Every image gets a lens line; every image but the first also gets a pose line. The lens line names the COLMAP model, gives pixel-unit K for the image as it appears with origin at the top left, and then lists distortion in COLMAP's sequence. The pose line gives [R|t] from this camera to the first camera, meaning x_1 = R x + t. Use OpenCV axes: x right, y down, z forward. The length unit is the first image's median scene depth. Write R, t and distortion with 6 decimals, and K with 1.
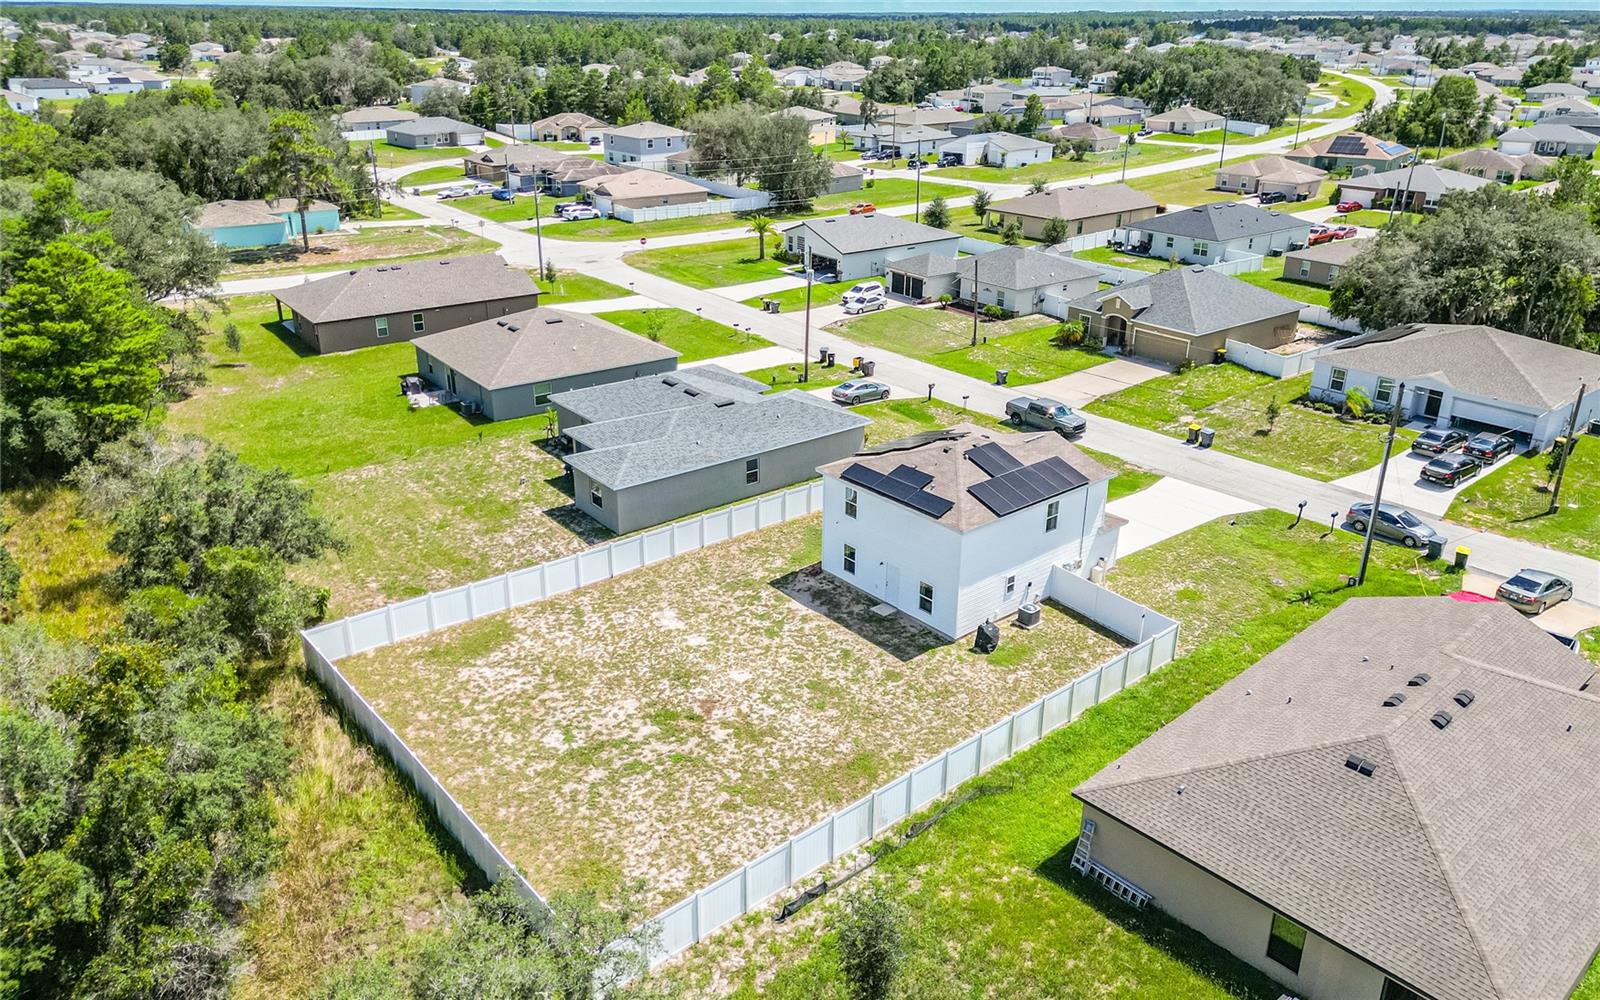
lens RADIAL K [[1130.1, 0, 786.2], [0, 1130.1, 534.3], [0, 0, 1]] dist [0.088507, -0.066935]
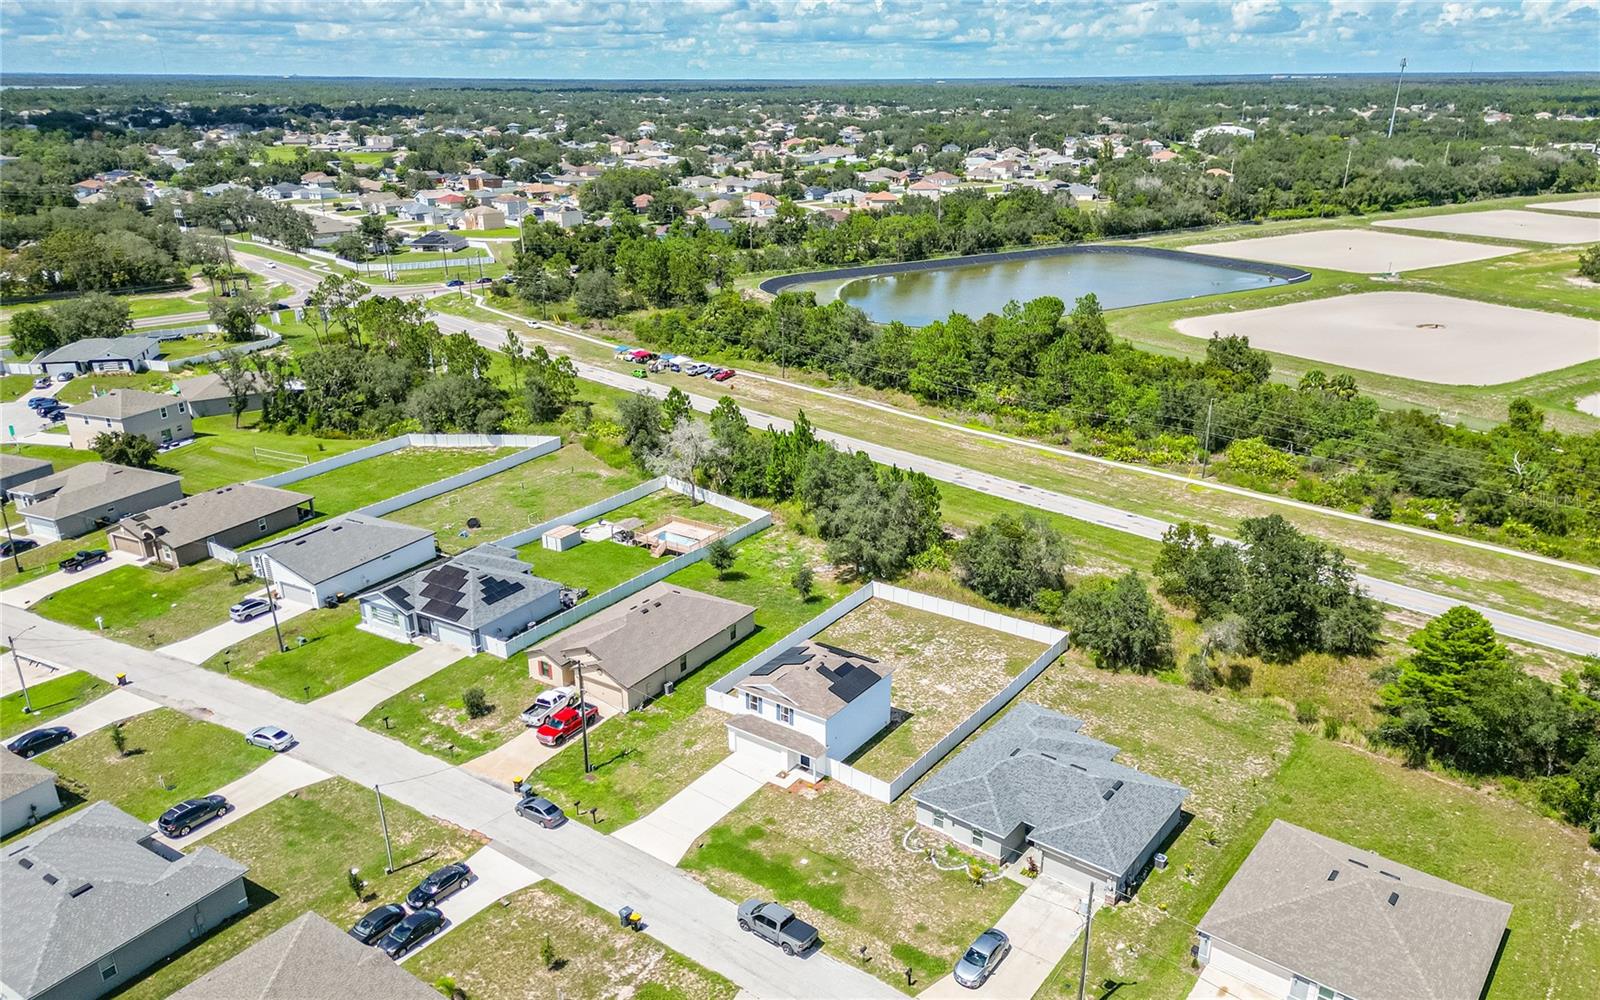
lens RADIAL K [[1137.6, 0, 791.7], [0, 1137.6, 551.3], [0, 0, 1]] dist [0.081532, -0.062718]
pose [[-0.968778, 0.092346, -0.230089, 0.639349], [-0.104231, 0.690348, 0.715930, -1.600242], [0.224954, 0.717560, -0.659169, 2.200307]]
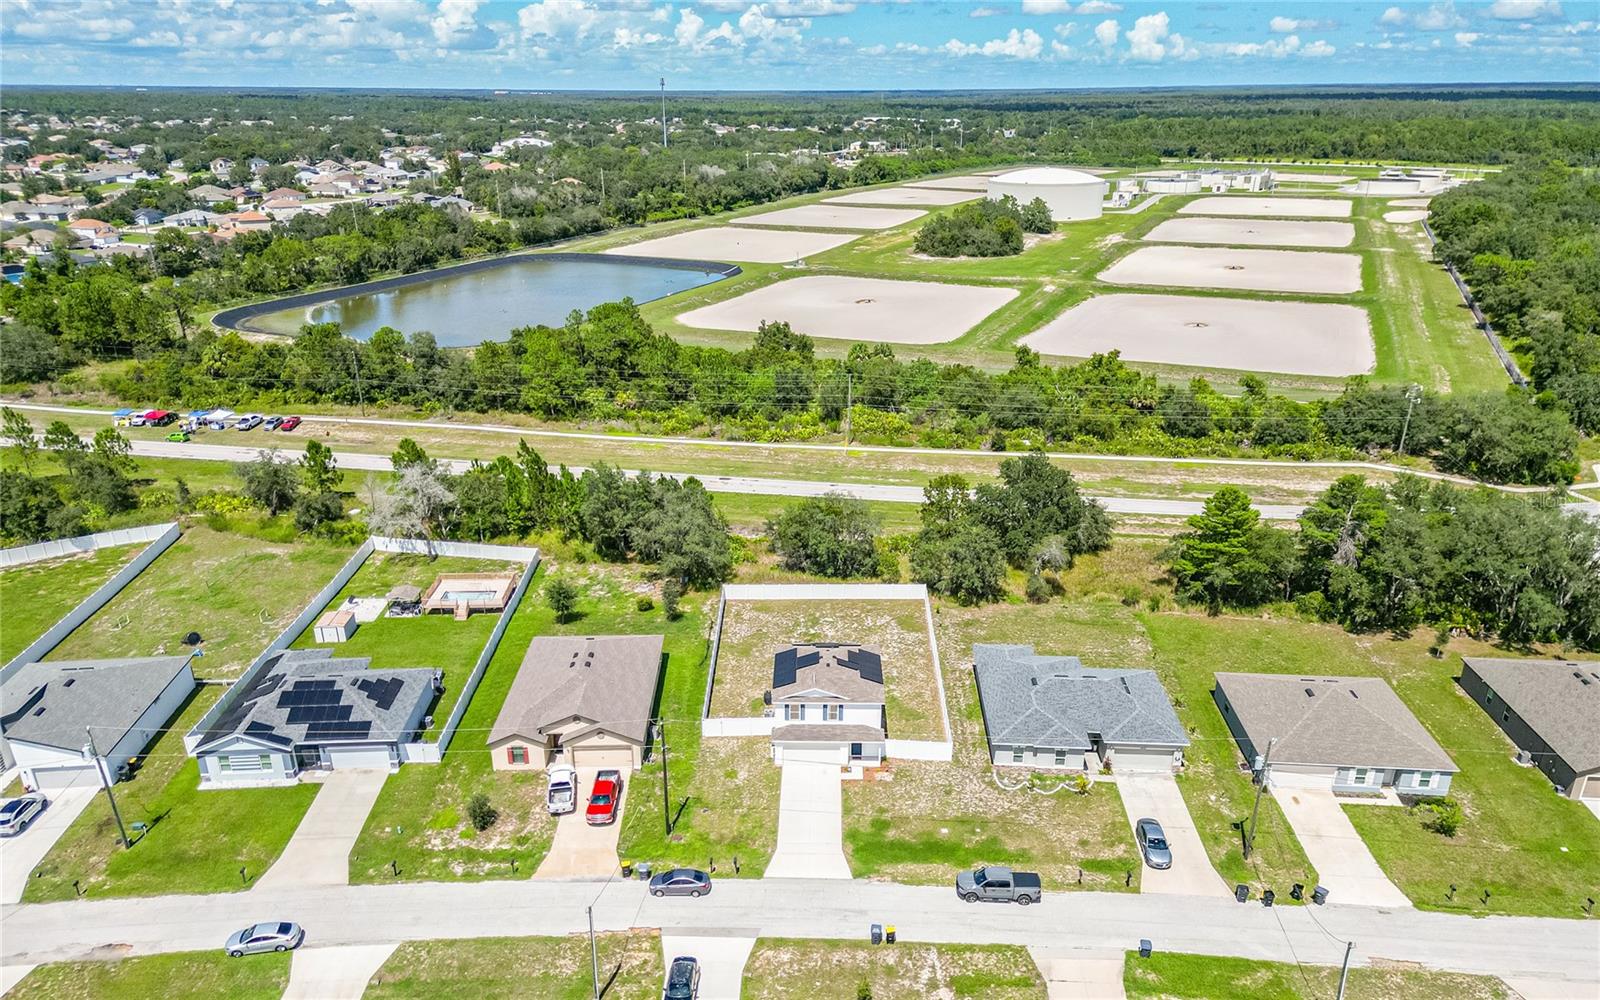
lens RADIAL K [[1130.1, 0, 786.2], [0, 1130.1, 534.3], [0, 0, 1]] dist [0.088507, -0.066935]
pose [[-0.661452, 0.270107, -0.699660, 1.552601], [-0.310220, 0.750812, 0.583133, -1.386525], [0.682822, 0.602763, -0.412834, 1.708686]]
